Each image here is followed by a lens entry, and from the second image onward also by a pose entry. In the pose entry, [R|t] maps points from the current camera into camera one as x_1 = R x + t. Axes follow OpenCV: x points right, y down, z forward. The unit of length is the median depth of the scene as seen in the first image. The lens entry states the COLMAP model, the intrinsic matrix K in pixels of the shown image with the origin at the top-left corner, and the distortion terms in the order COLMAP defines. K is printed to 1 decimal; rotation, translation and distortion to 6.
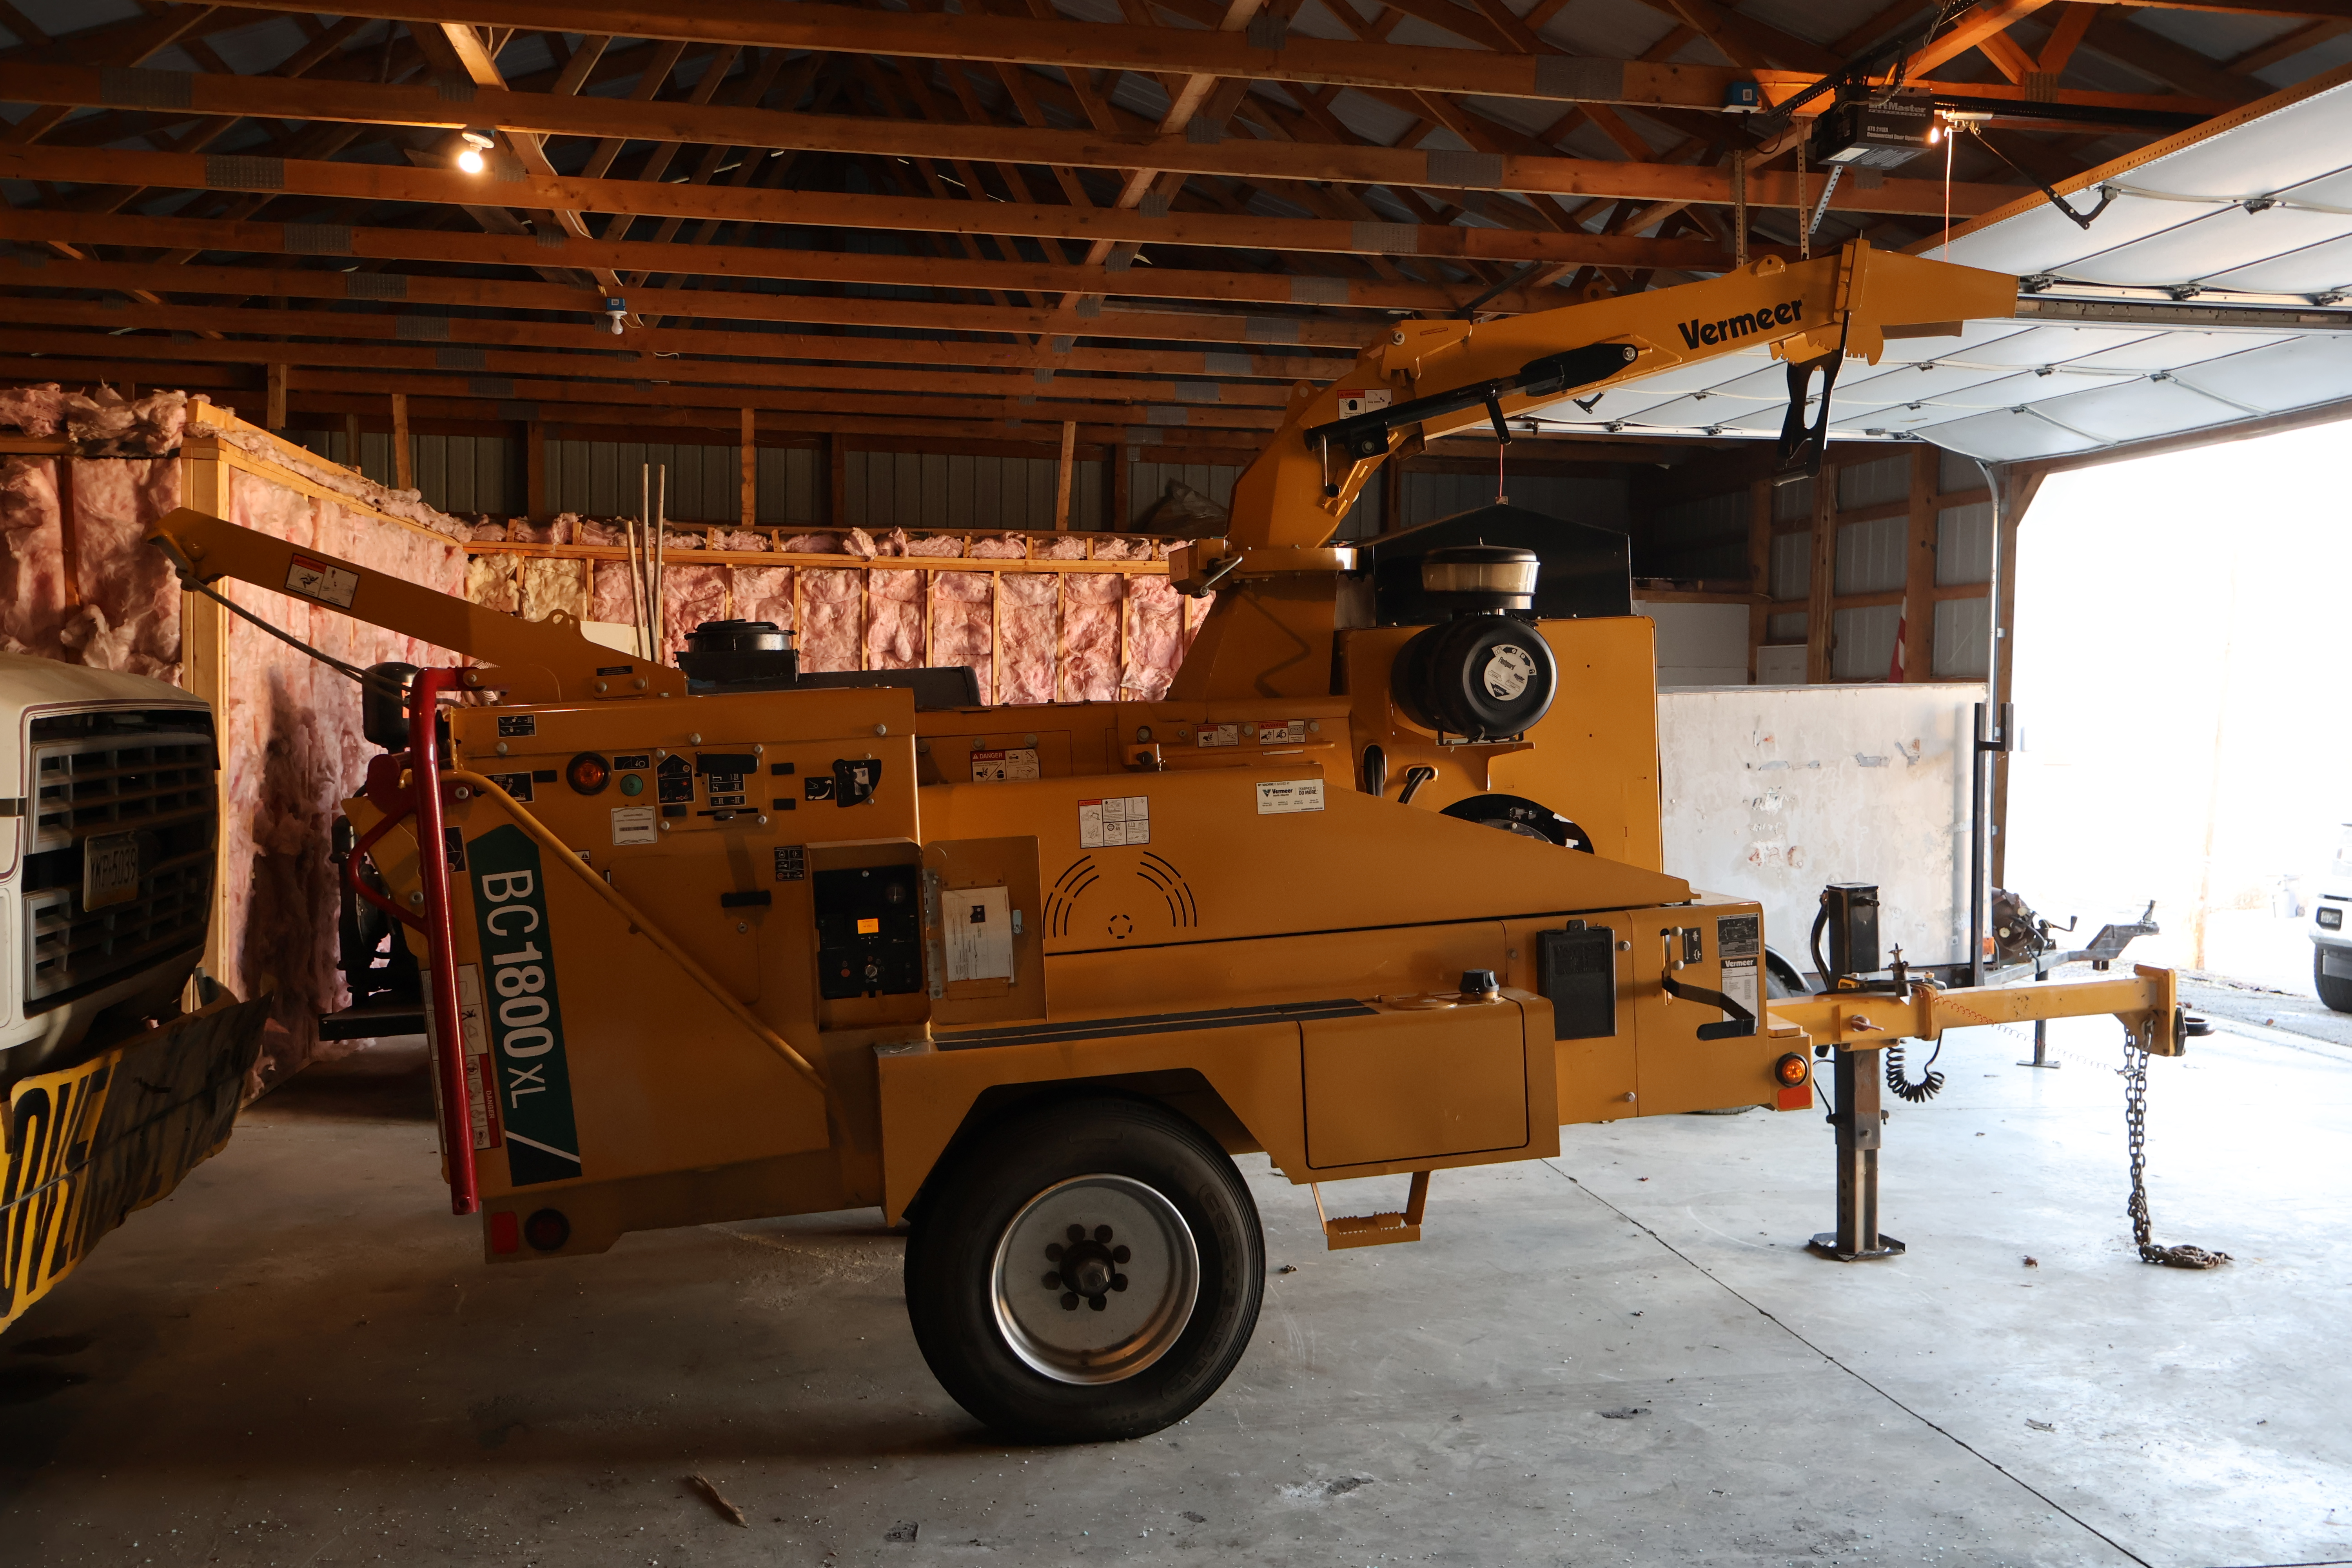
lens RADIAL K [[2012.2, 0, 1184.1], [0, 2012.2, 792.4], [0, 0, 1]] dist [0.048201, -0.079451]
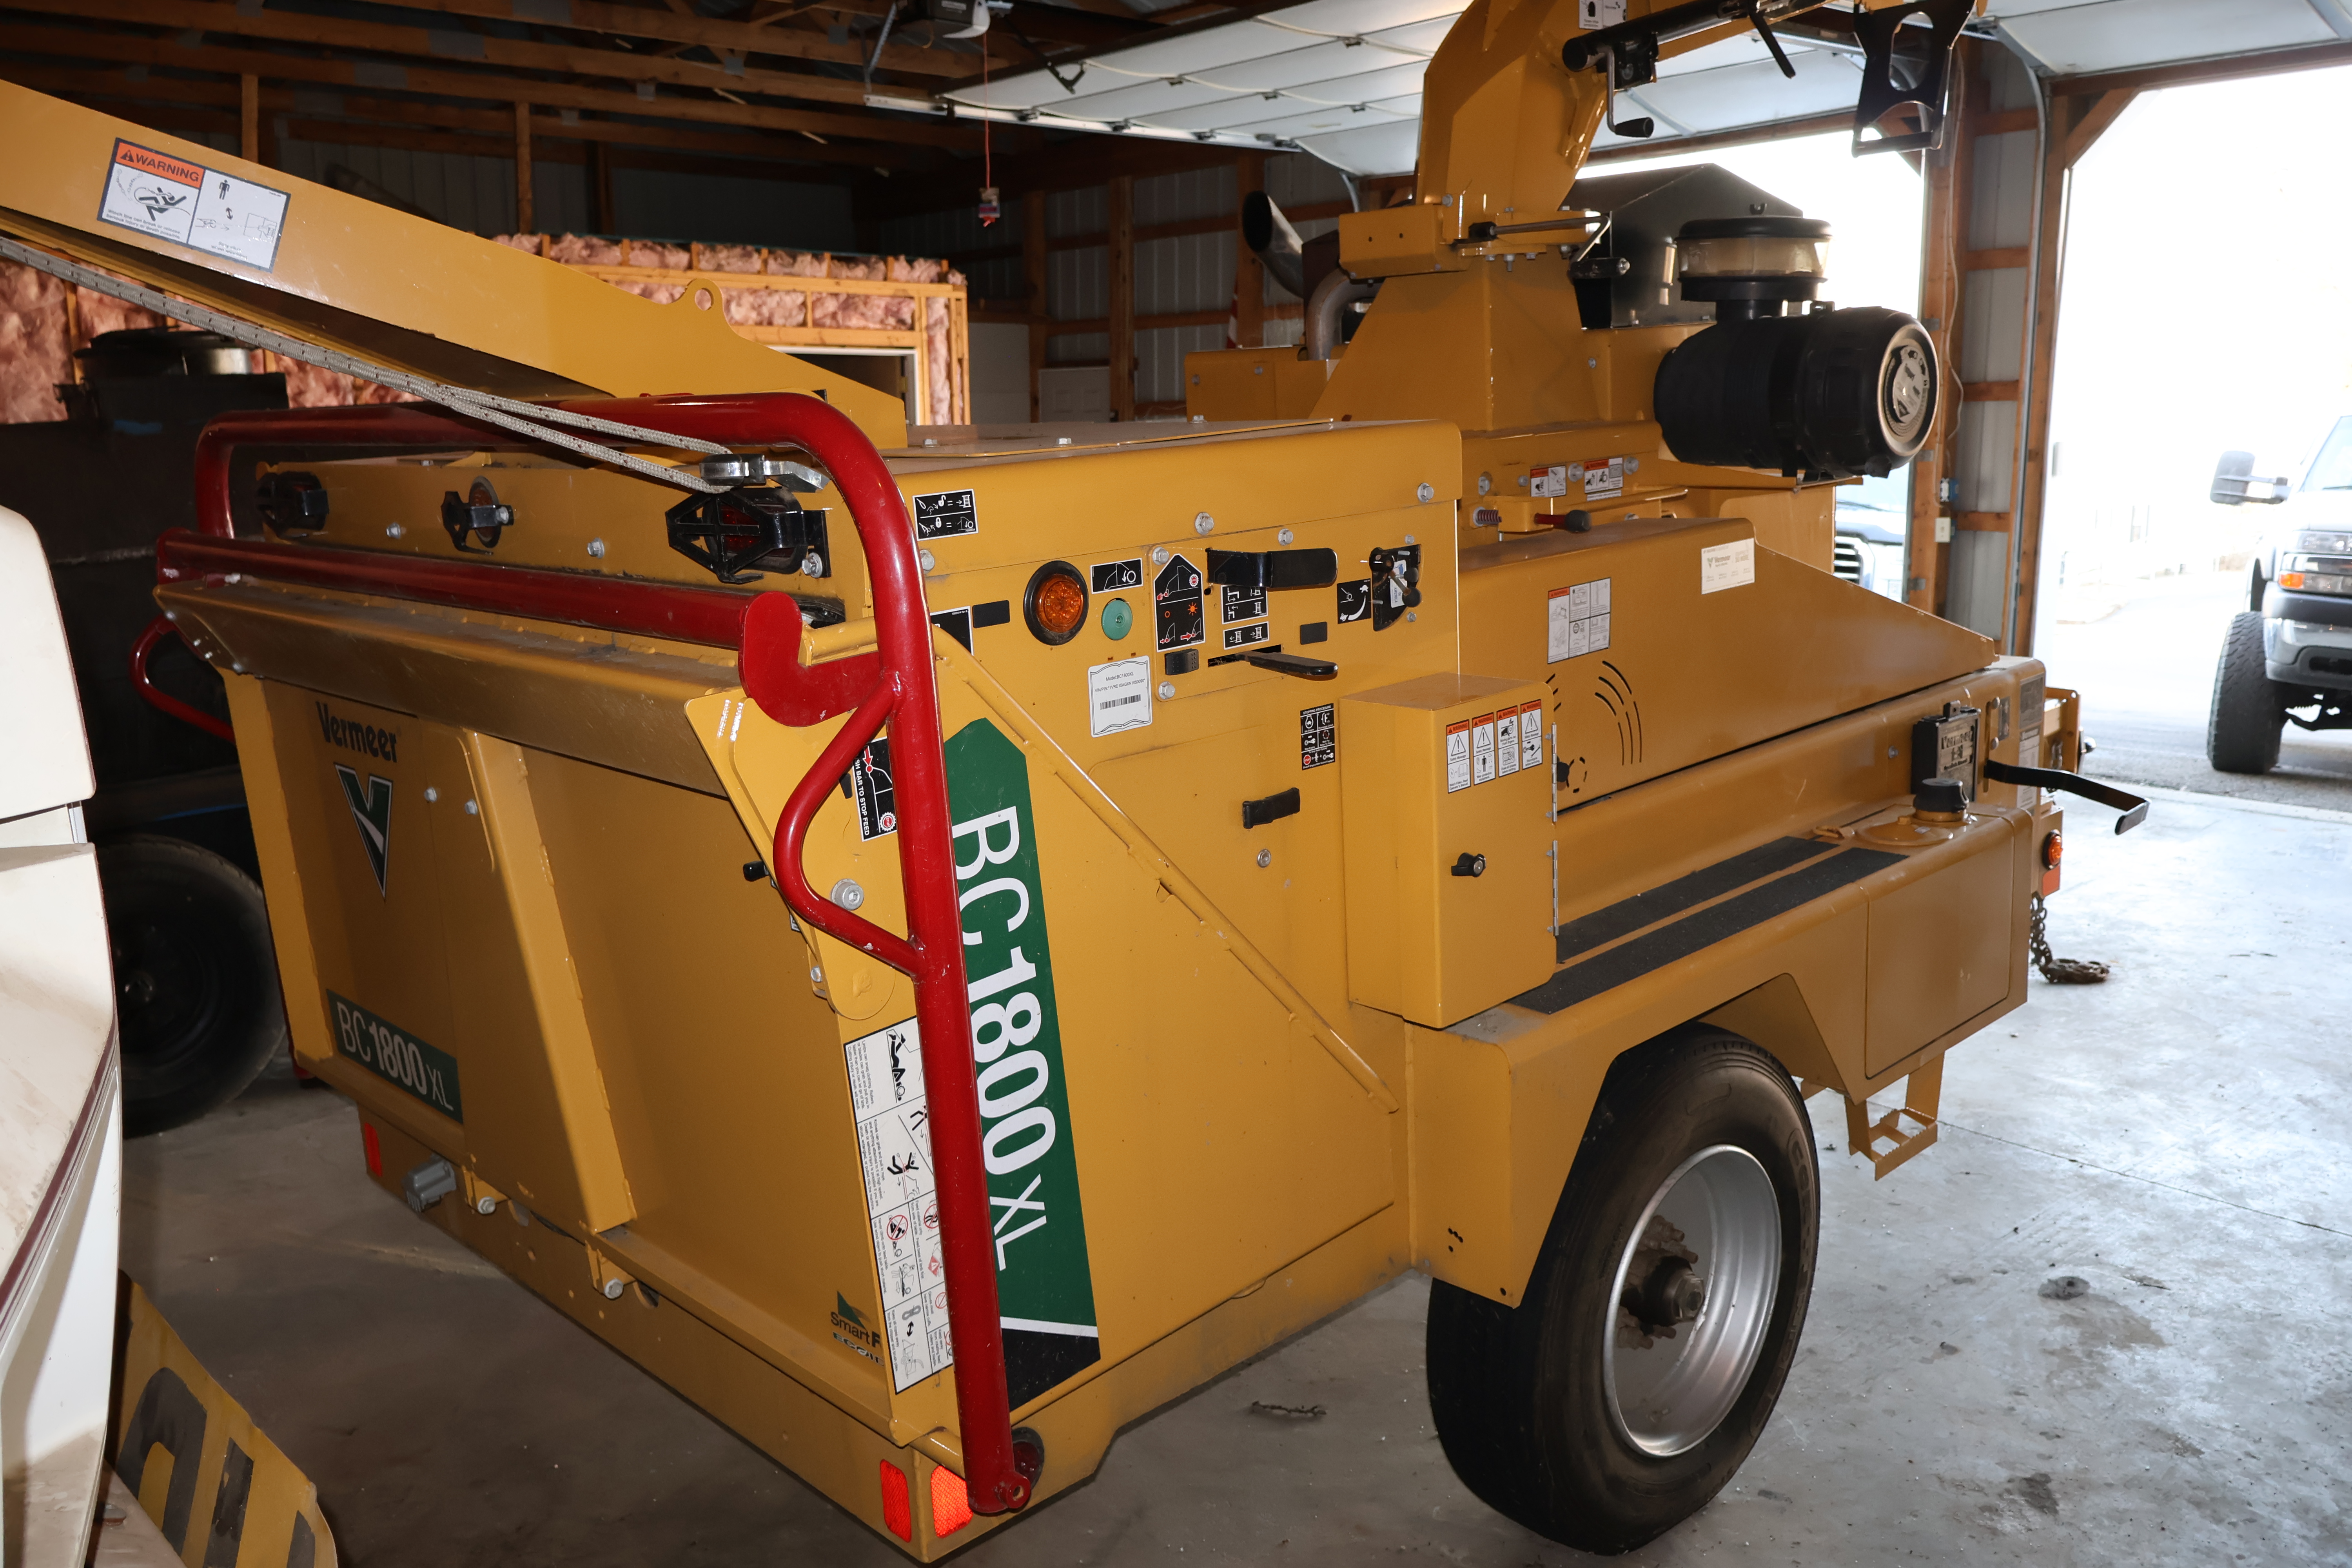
lens RADIAL K [[1948.5, 0, 1170.5], [0, 1948.5, 780.3], [0, 0, 1]] dist [0.004852, 0.003779]
pose [[0.866776, -0.109487, 0.486530, -0.229548], [0.044436, 0.988678, 0.143325, -0.015216], [-0.496714, -0.102611, 0.861827, 0.250934]]
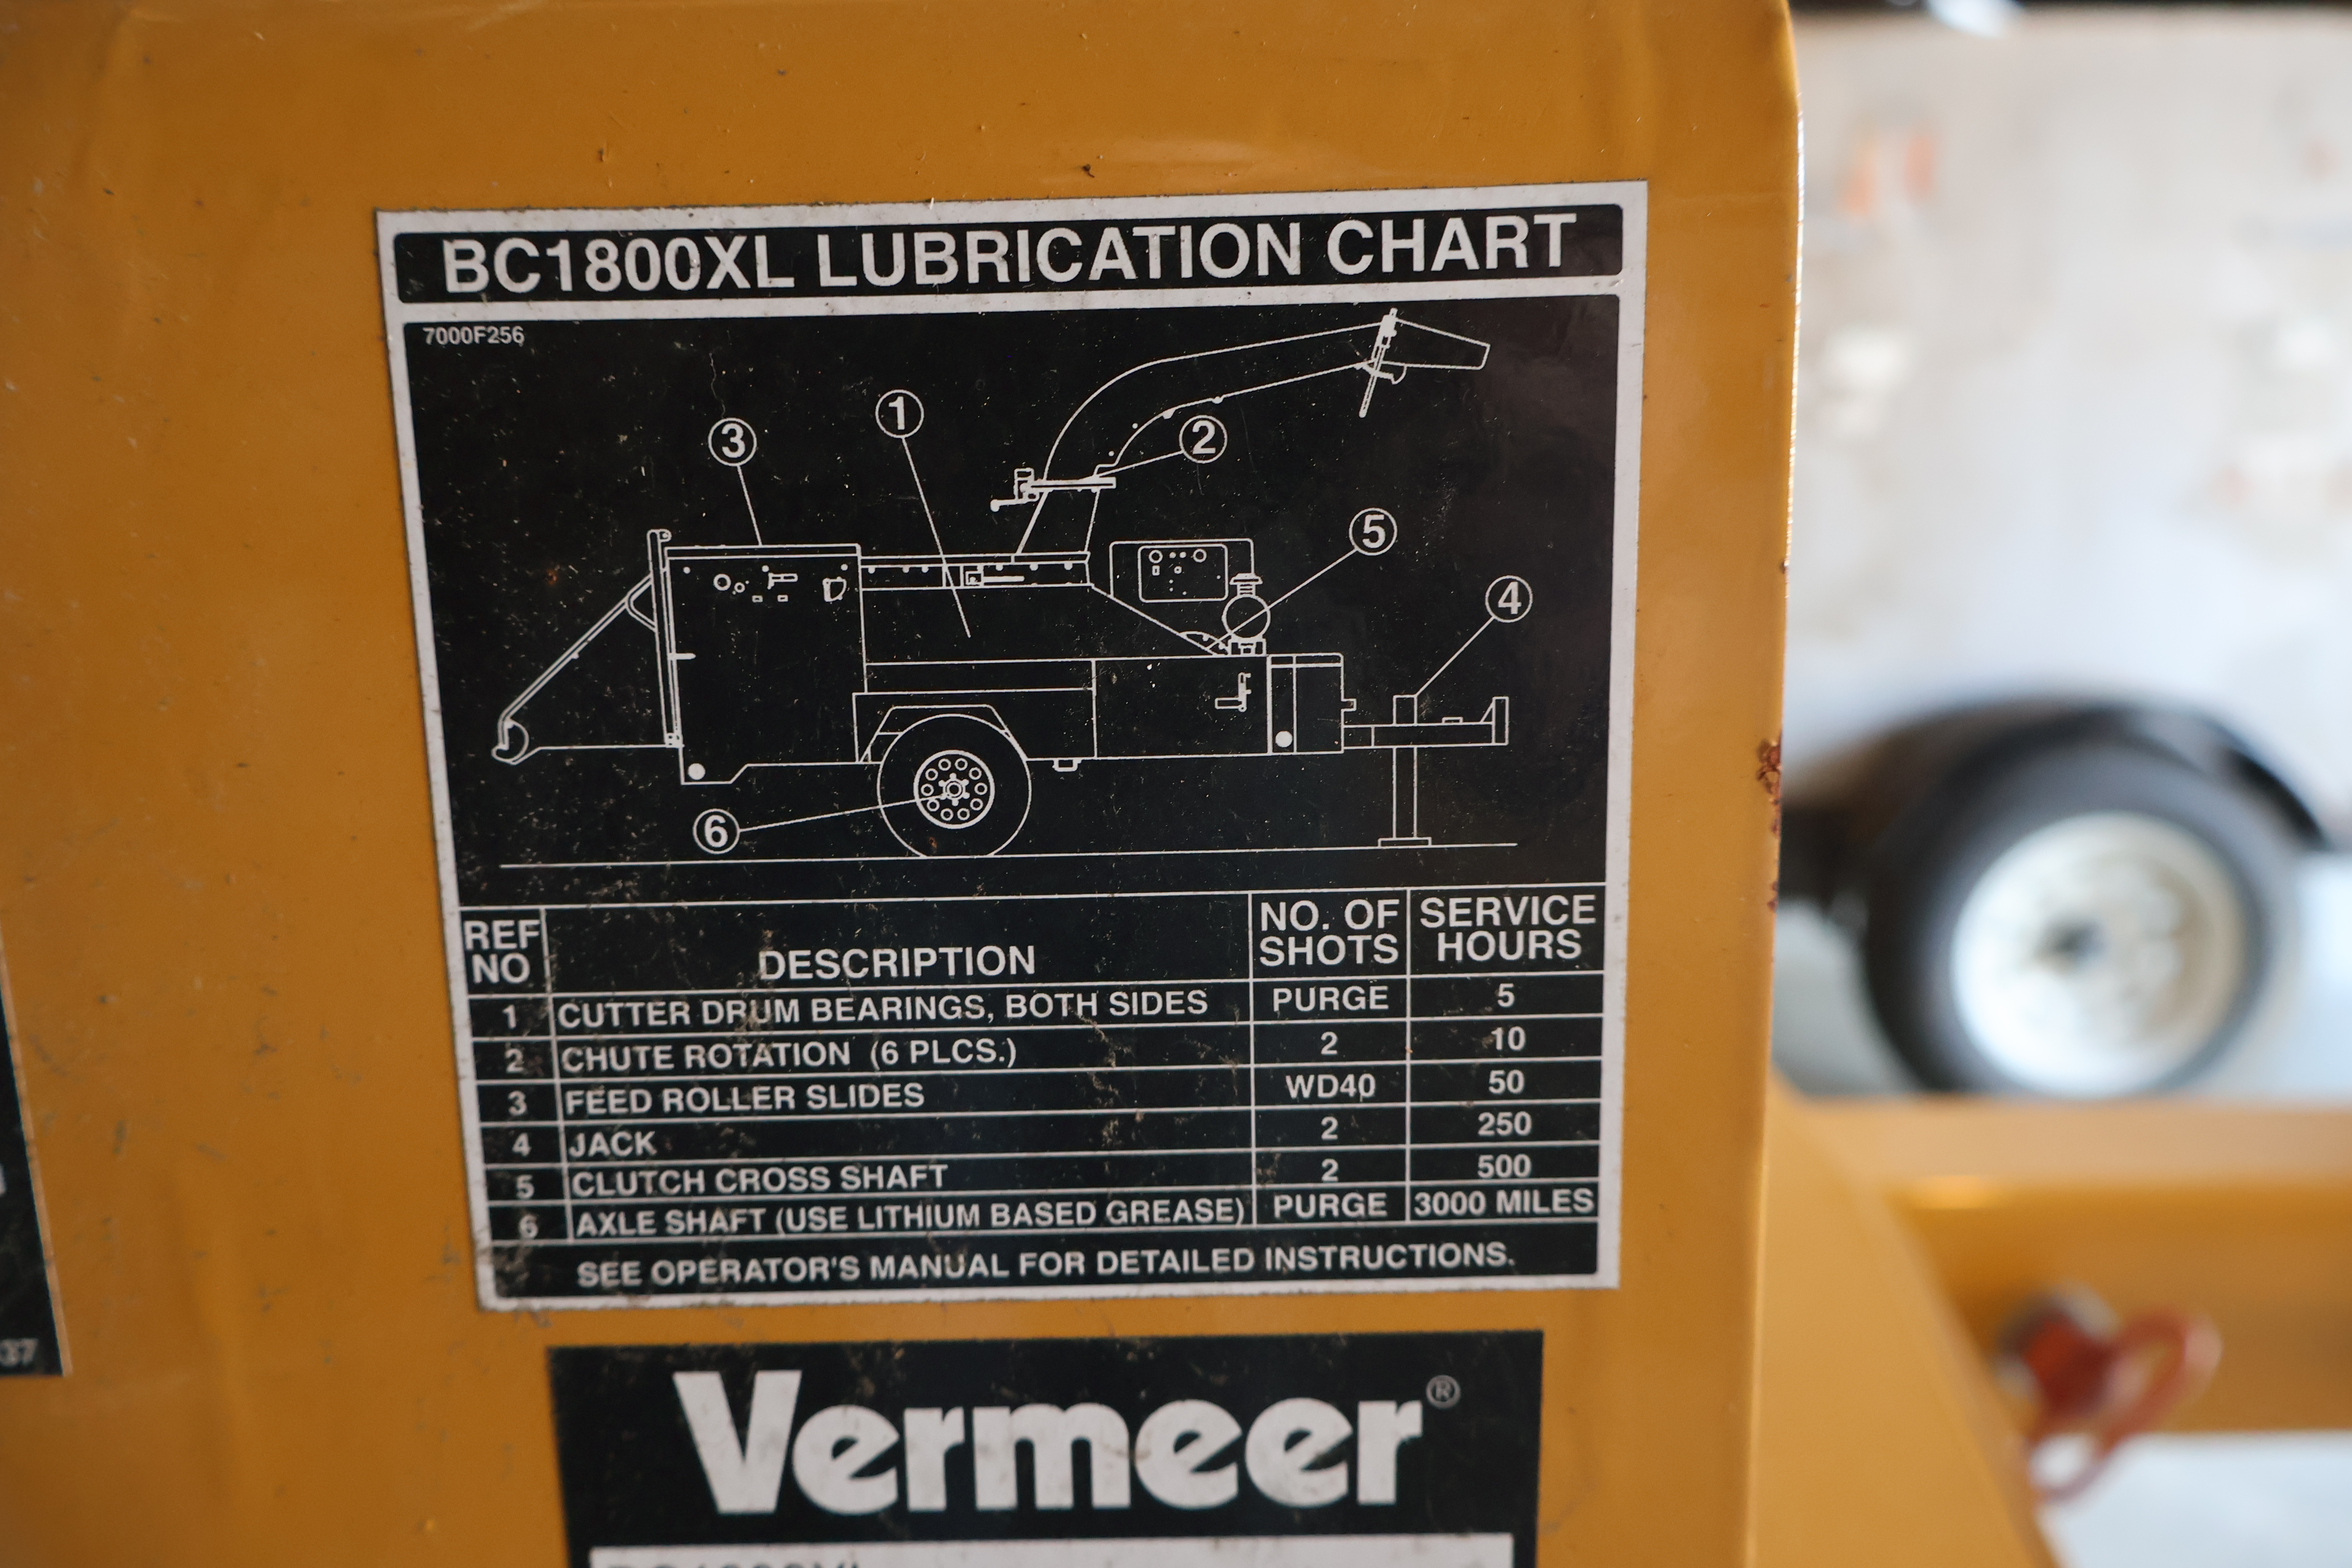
lens RADIAL K [[1948.5, 0, 1170.5], [0, 1948.5, 780.3], [0, 0, 1]] dist [0.004852, 0.003779]
pose [[0.971062, 0.053835, -0.232680, 0.150946], [-0.022155, 0.990368, 0.136680, 0.034881], [0.237797, -0.127569, 0.962901, 0.510303]]
